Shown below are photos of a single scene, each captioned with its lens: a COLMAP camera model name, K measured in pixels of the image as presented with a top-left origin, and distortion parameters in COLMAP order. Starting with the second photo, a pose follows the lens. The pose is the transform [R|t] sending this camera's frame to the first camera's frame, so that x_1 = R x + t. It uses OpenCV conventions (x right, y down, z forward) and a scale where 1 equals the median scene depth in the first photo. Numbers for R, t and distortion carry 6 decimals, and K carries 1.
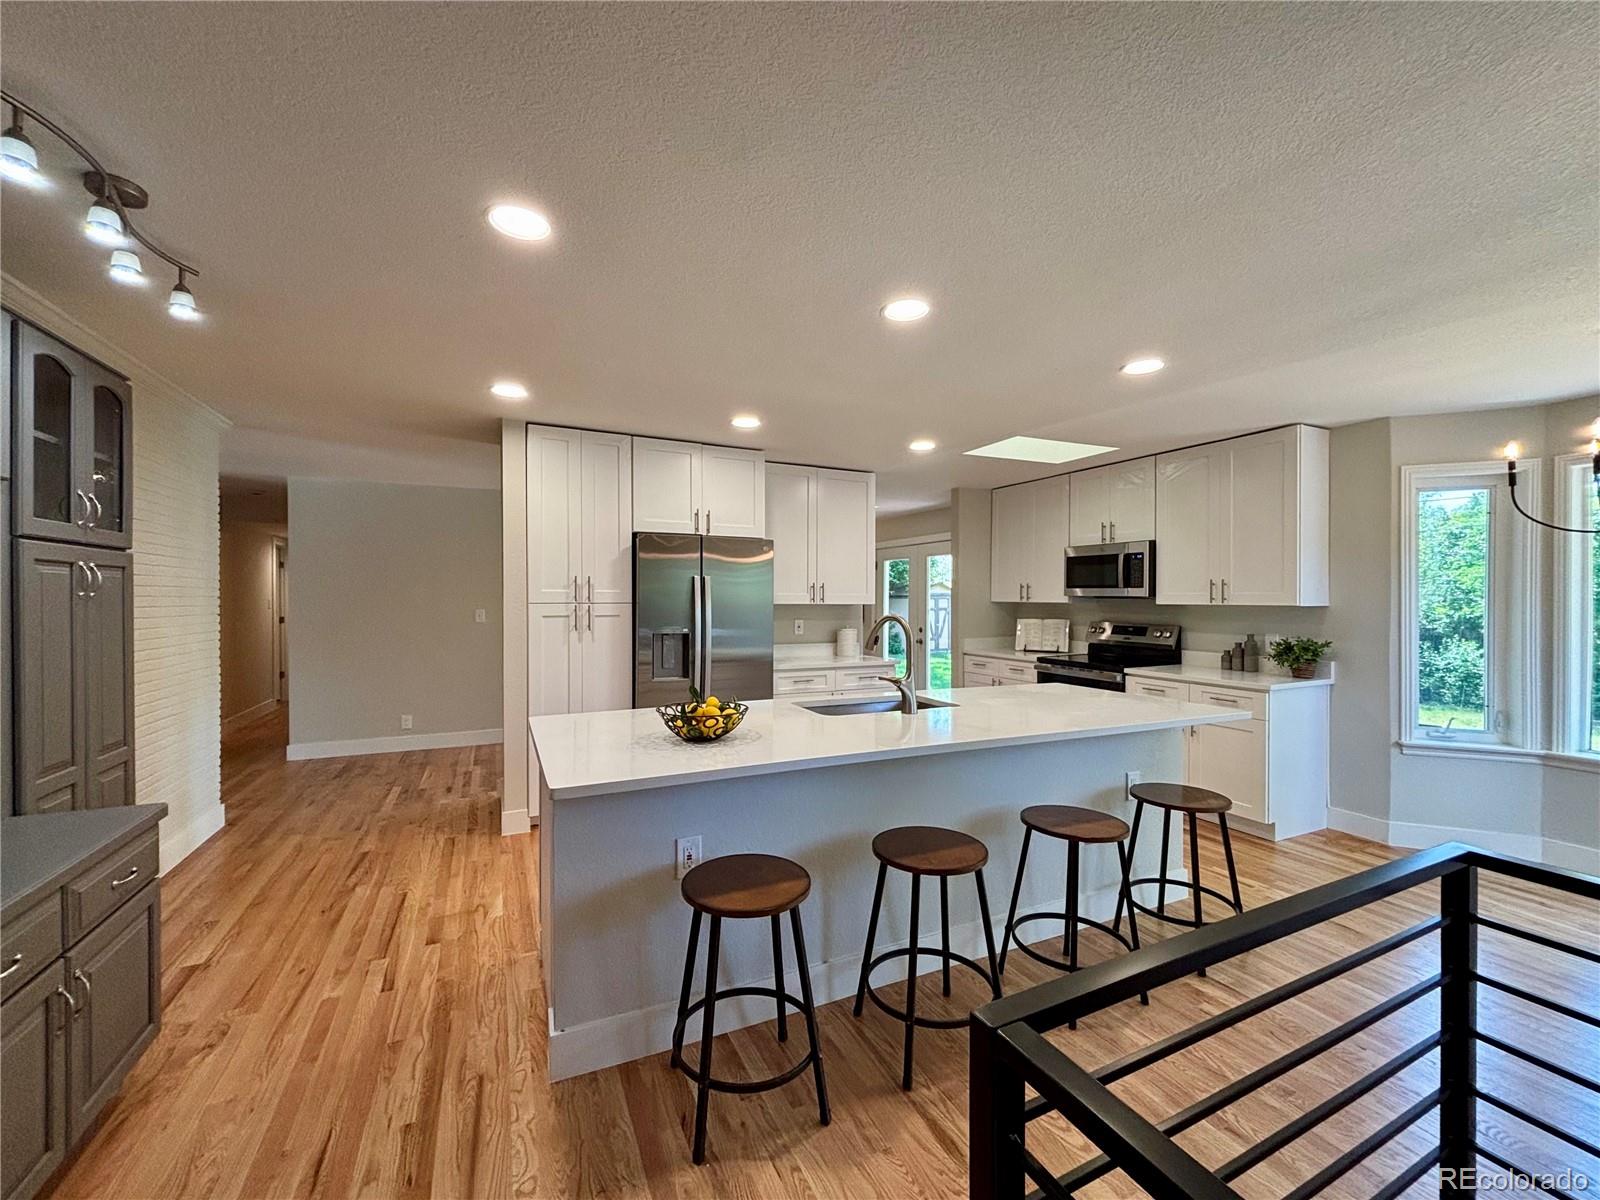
lens RADIAL K [[640.4, 0, 804.7], [0, 640.4, 609.4], [0, 0, 1]] dist [0.007833, -0.001682]
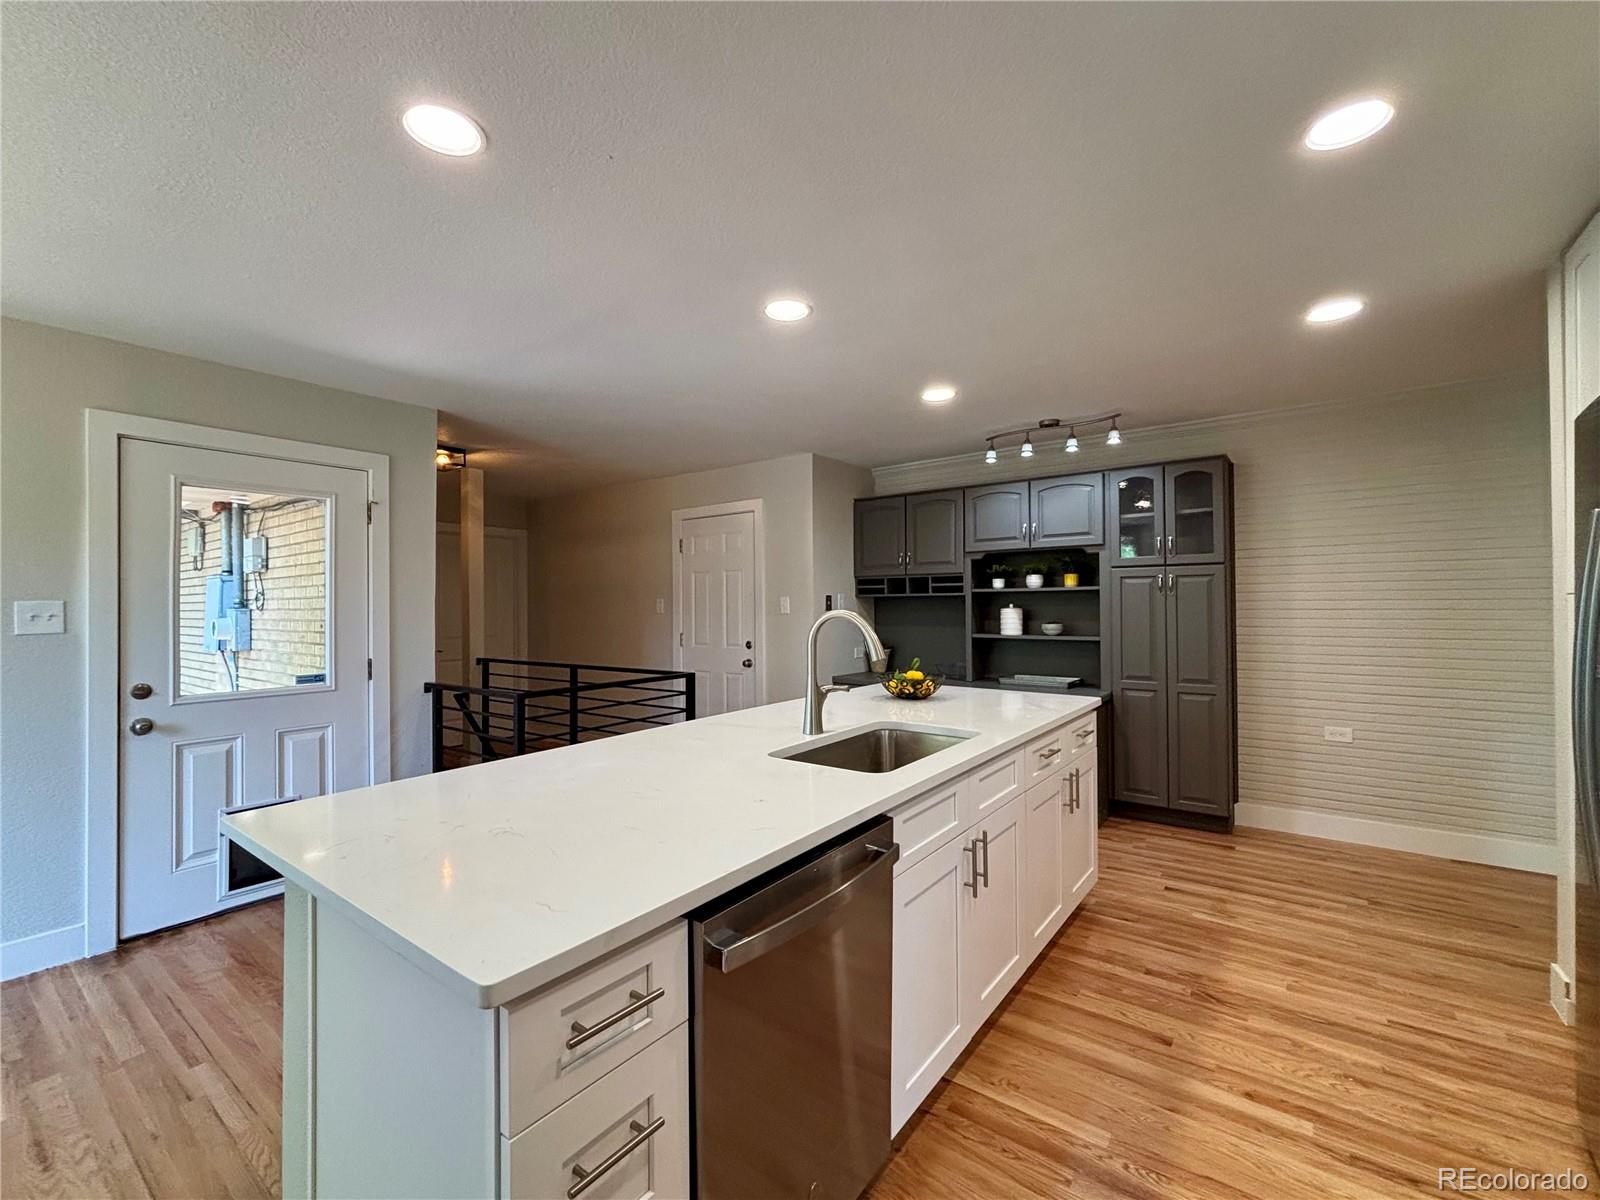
lens RADIAL K [[683.9, 0, 793.6], [0, 683.9, 603.7], [0, 0, 1]] dist [0.002354, -0.000391]
pose [[-0.892210, 0.005199, -0.451590, 0.353091], [-0.000568, 0.999920, 0.012633, -0.006298], [0.451620, 0.011527, -0.892136, 1.092778]]
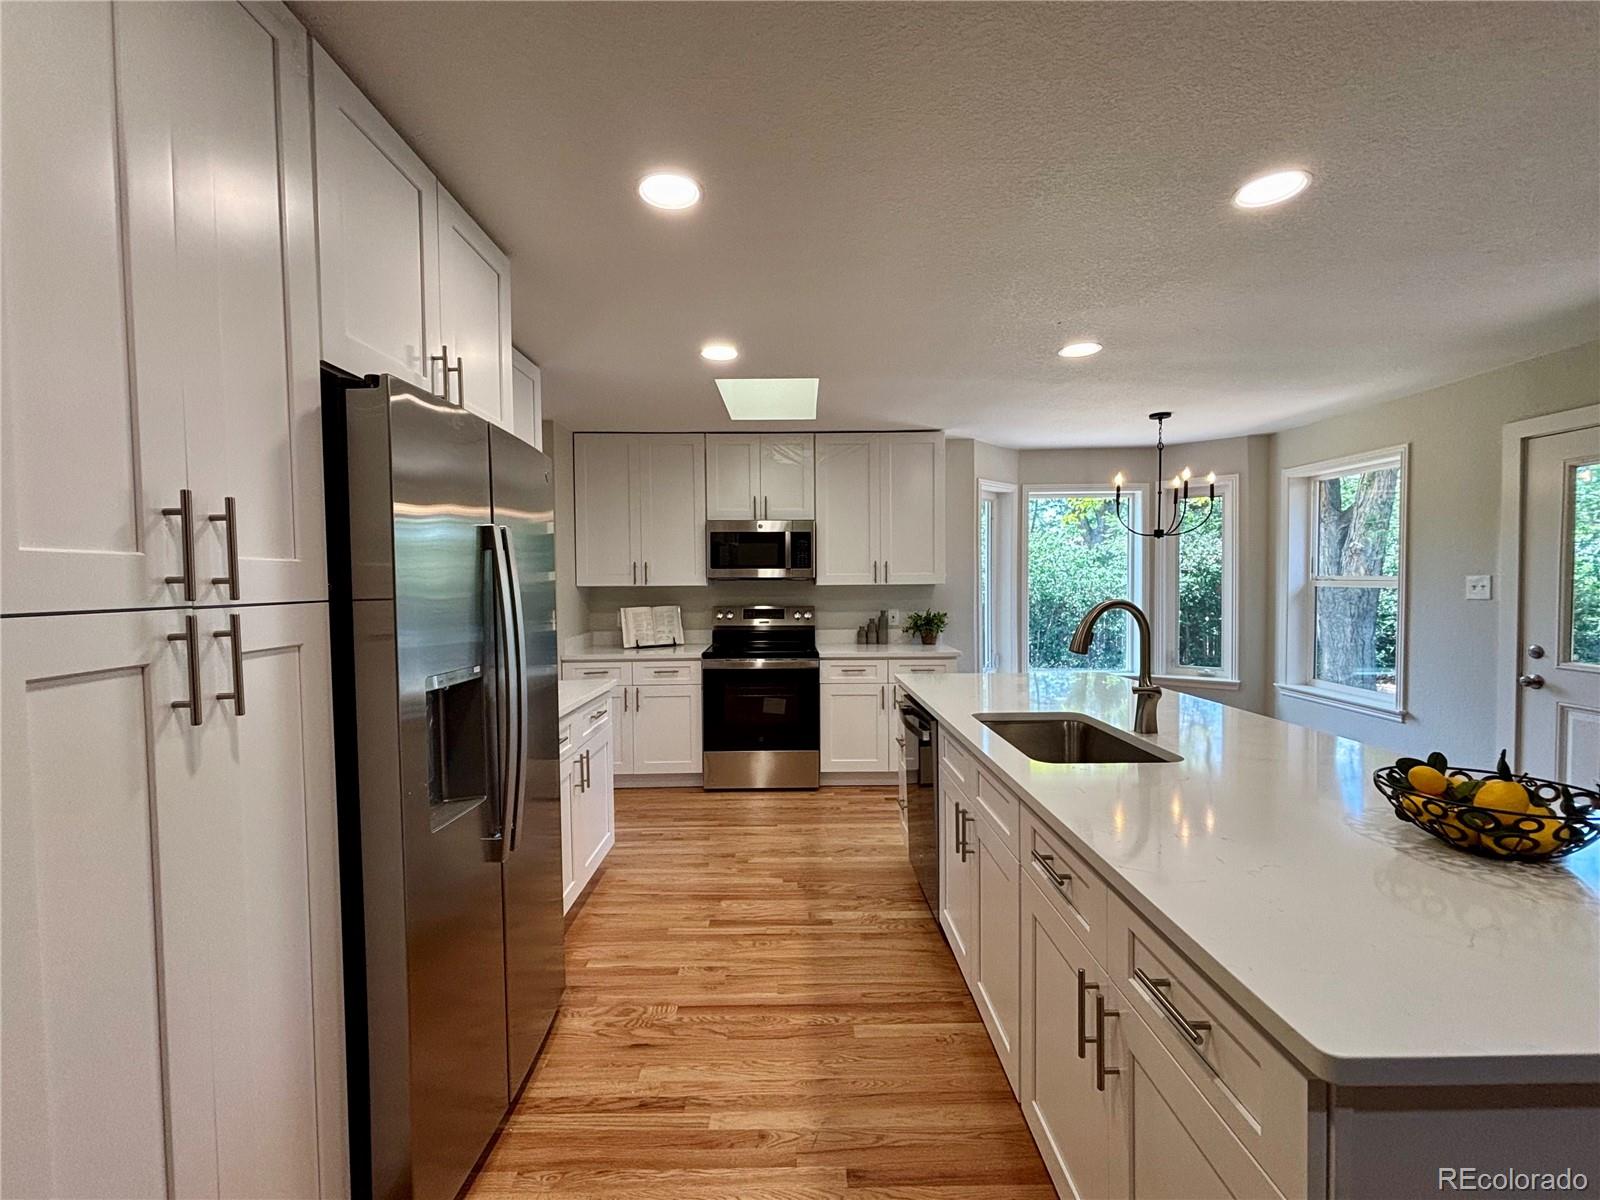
lens RADIAL K [[683.9, 0, 798.8], [0, 683.9, 595.2], [0, 0, 1]] dist [0.002354, -0.000391]
pose [[0.425560, -0.026000, 0.904557, -0.452653], [0.025050, 0.999543, 0.016945, -0.011895], [-0.904584, 0.015448, 0.426016, 0.640054]]
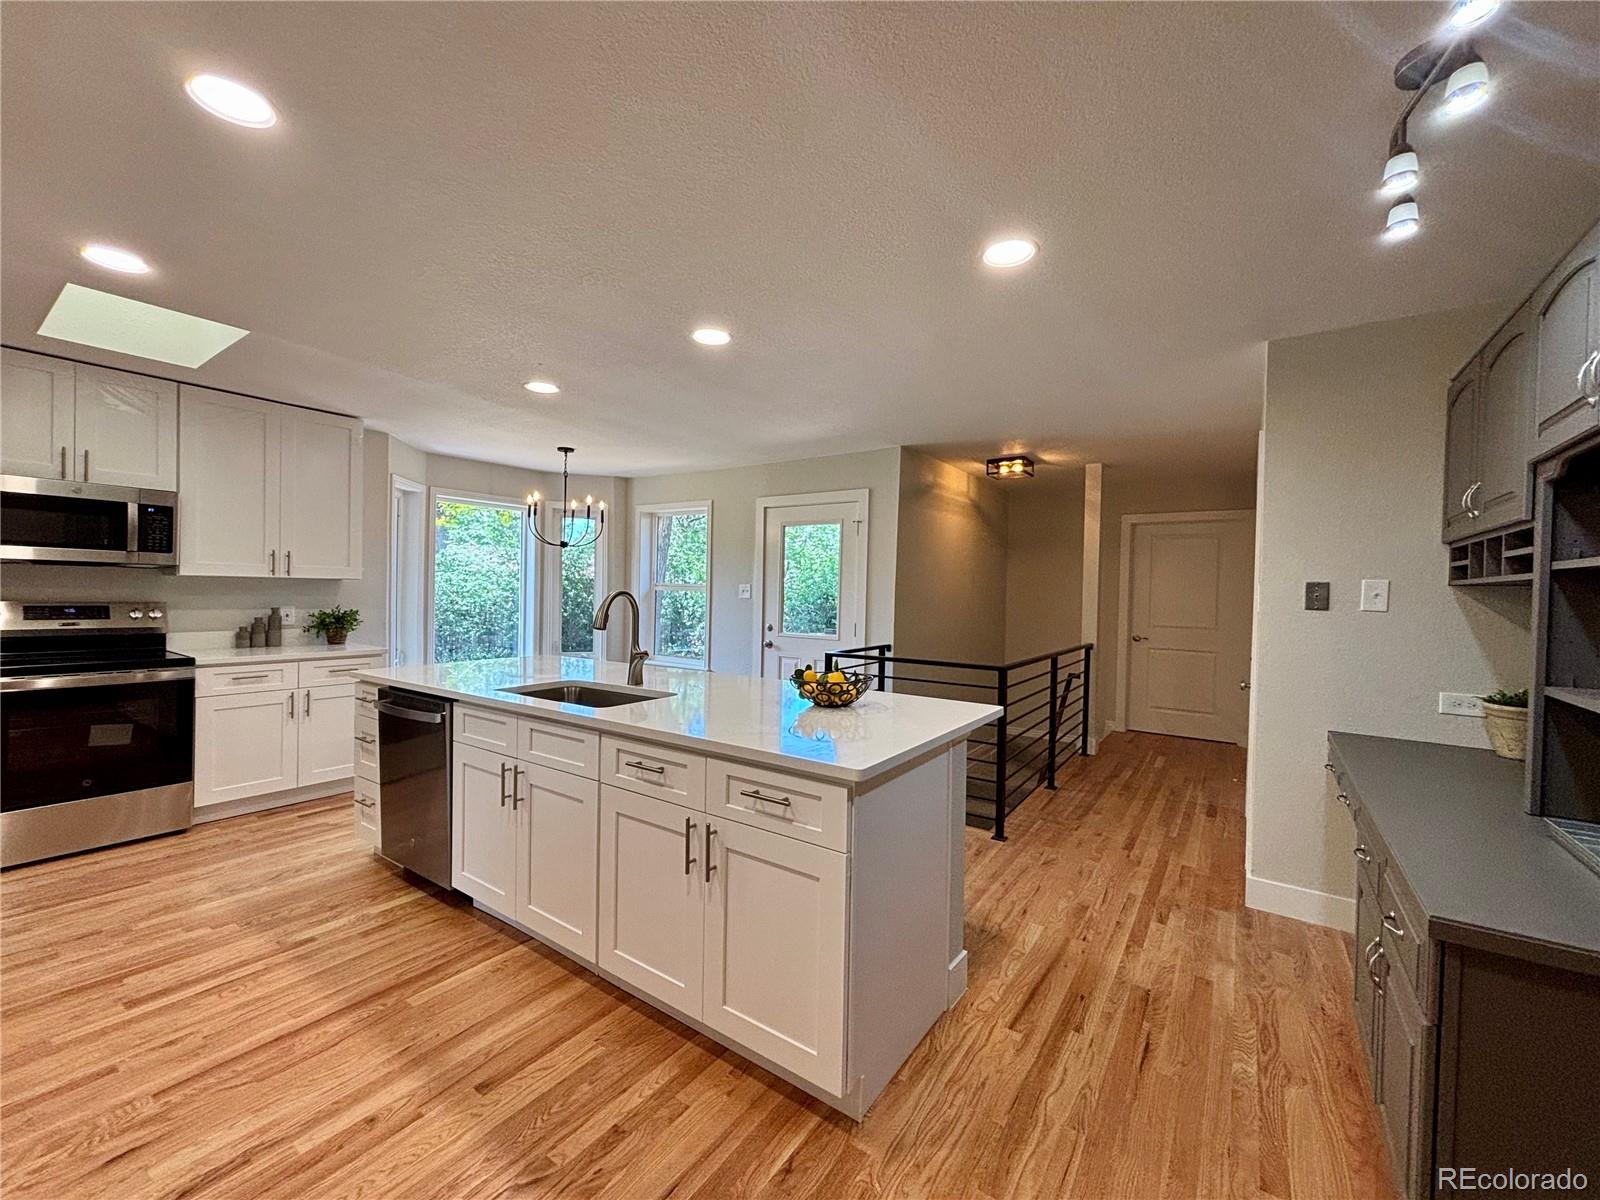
lens RADIAL K [[640.4, 0, 789.4], [0, 640.4, 594.7], [0, 0, 1]] dist [0.007833, -0.001682]
pose [[-0.480177, -0.016560, 0.877016, -0.546638], [-0.005576, 0.999859, 0.015826, -0.000203], [-0.877154, 0.002709, -0.480201, 0.802149]]
